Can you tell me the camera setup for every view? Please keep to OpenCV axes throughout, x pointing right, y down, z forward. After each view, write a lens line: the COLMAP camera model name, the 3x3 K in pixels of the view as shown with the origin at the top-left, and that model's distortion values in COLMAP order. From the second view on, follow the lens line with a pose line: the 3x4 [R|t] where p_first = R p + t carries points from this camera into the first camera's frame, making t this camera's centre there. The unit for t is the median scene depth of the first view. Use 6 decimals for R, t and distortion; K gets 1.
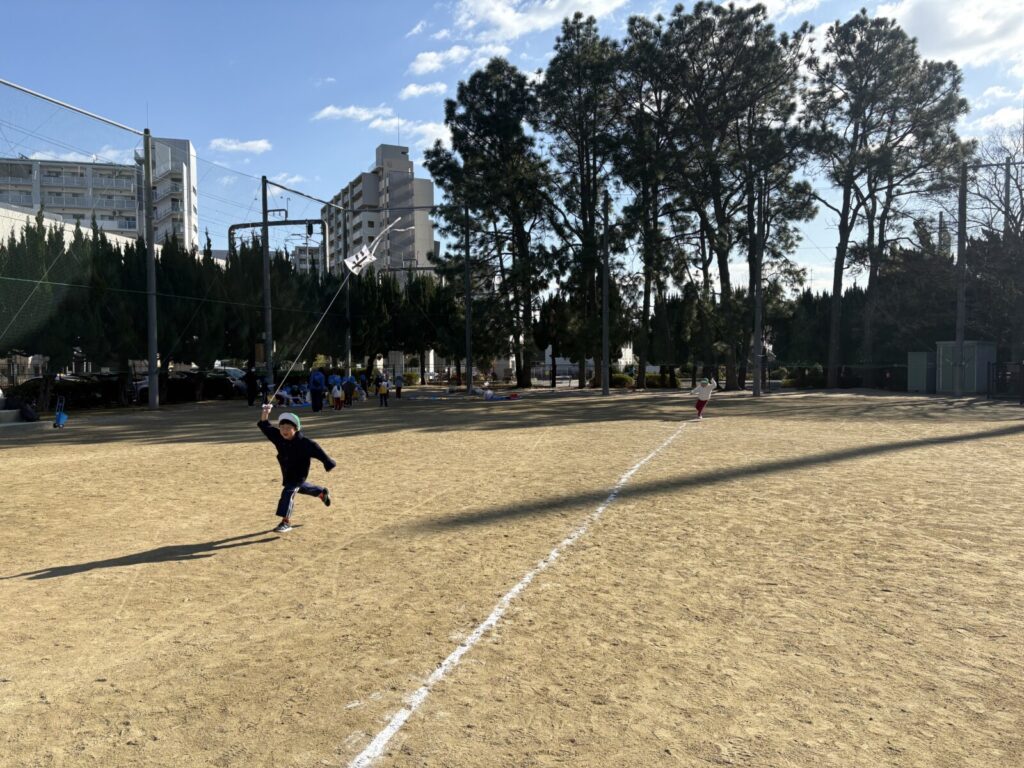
lens RADIAL K [[776.3, 0, 512.0], [0, 776.3, 384.0], [0, 0, 1]] dist [0.040176, -0.048341]
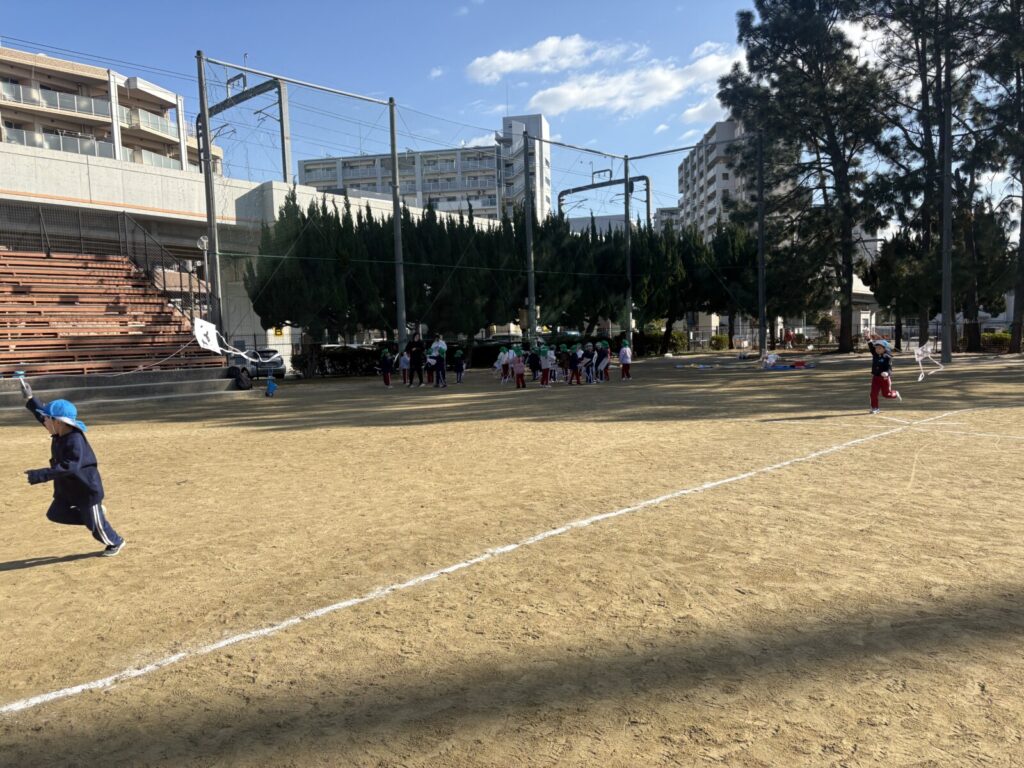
lens RADIAL K [[776.6, 0, 514.2], [0, 776.6, 374.3], [0, 0, 1]] dist [0.042668, -0.049761]
pose [[0.888536, 0.006001, -0.458768, 0.083717], [0.011098, 0.999341, 0.034566, -0.004266], [0.458673, -0.035805, 0.887884, 0.113908]]
